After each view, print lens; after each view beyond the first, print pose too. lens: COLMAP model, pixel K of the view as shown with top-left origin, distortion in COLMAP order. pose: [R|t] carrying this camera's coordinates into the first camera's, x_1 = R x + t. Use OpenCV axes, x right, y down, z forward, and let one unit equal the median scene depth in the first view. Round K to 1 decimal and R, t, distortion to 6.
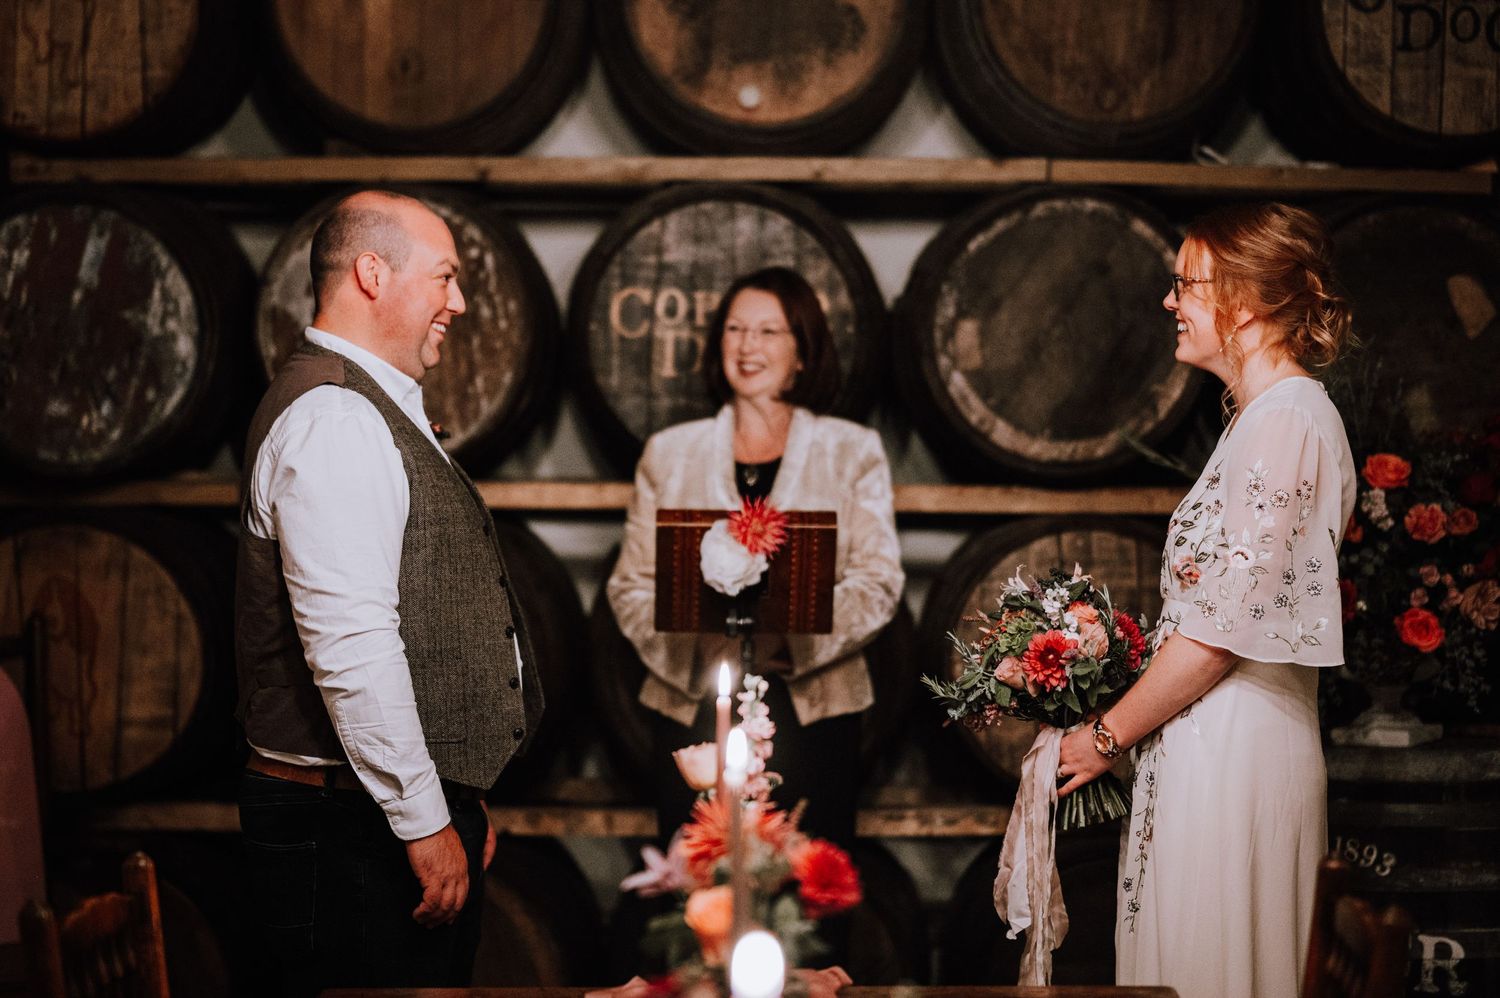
lens RADIAL K [[3637.9, 0, 761.9], [0, 3637.9, 498.3], [0, 0, 1]] dist [0.017871, 0.109745]
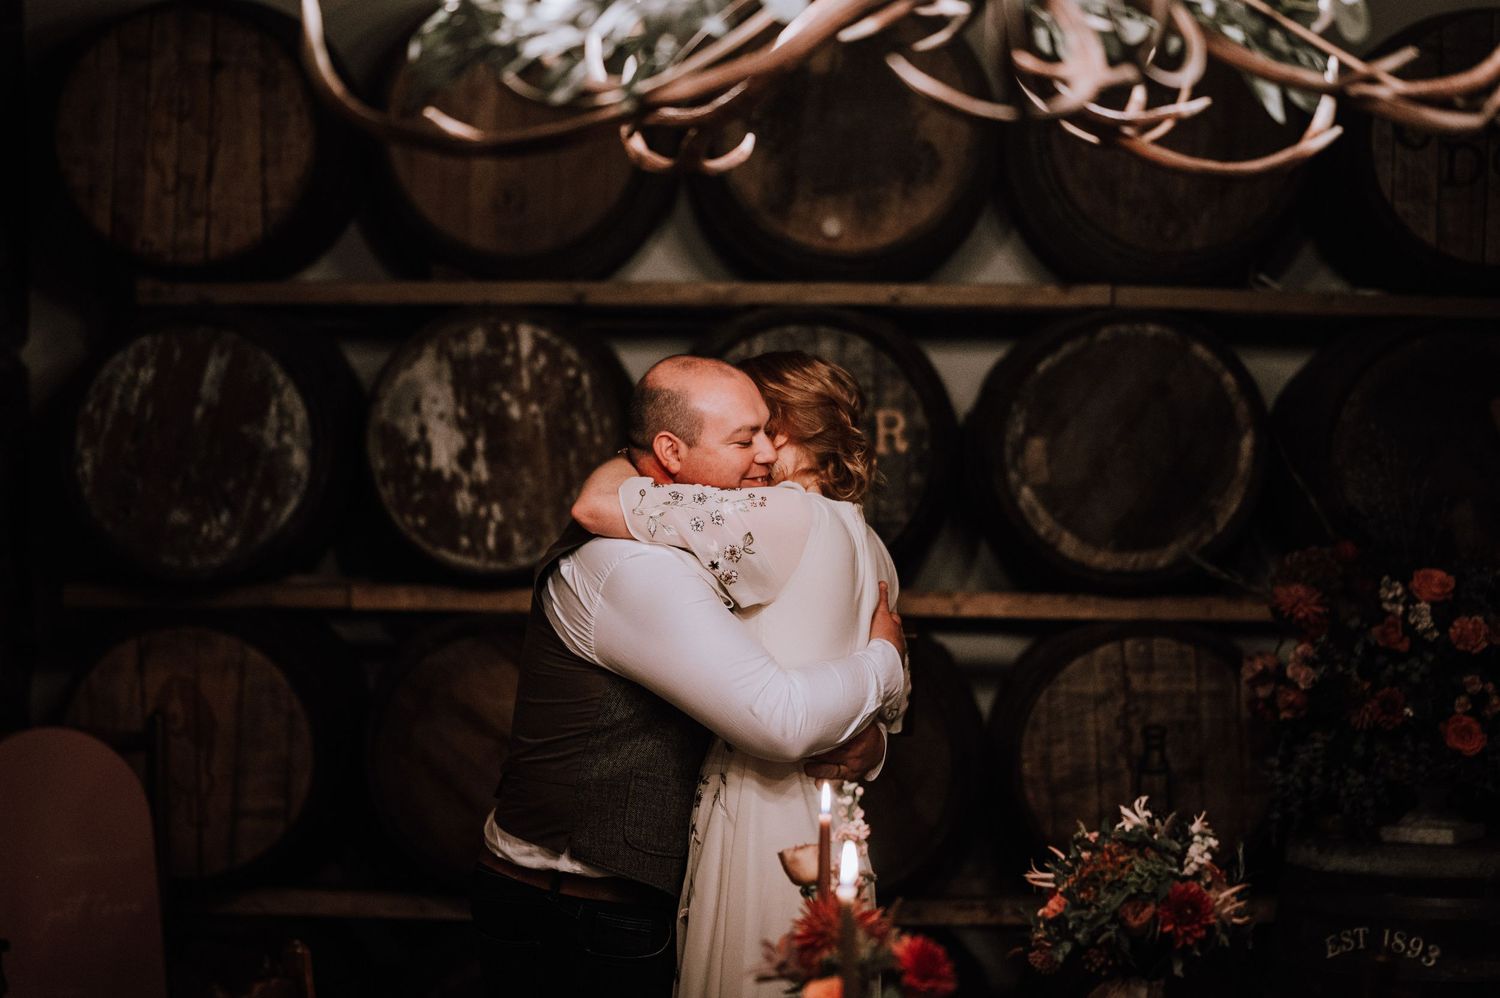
lens RADIAL K [[3637.9, 0, 761.9], [0, 3637.9, 498.3], [0, 0, 1]] dist [0.017871, 0.109745]
pose [[0.999904, 0.004543, -0.013059, -0.009500], [-0.004828, 0.999749, -0.021887, -0.007751], [0.012957, 0.021948, 0.999675, -0.060585]]
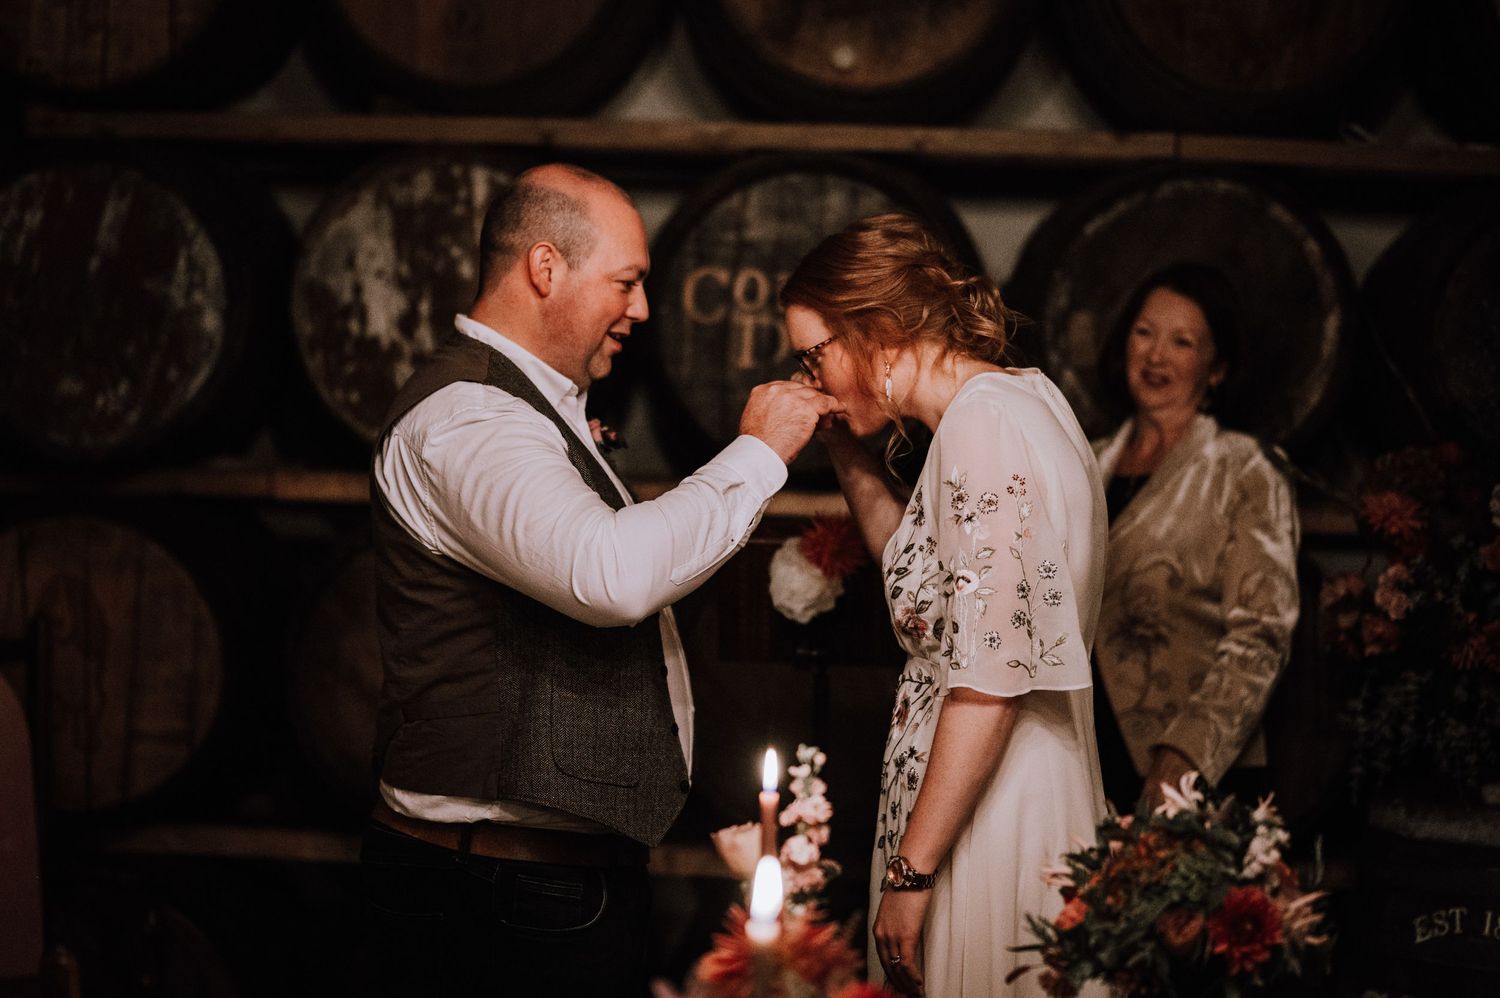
lens RADIAL K [[3644.7, 0, 750.1], [0, 3644.7, 478.3], [0, 0, 1]] dist [0.008255, 0.081438]
pose [[0.999083, 0.024337, -0.035214, 0.007627], [-0.024199, 0.999698, 0.004339, -0.010043], [0.035309, -0.003483, 0.999370, 0.101567]]
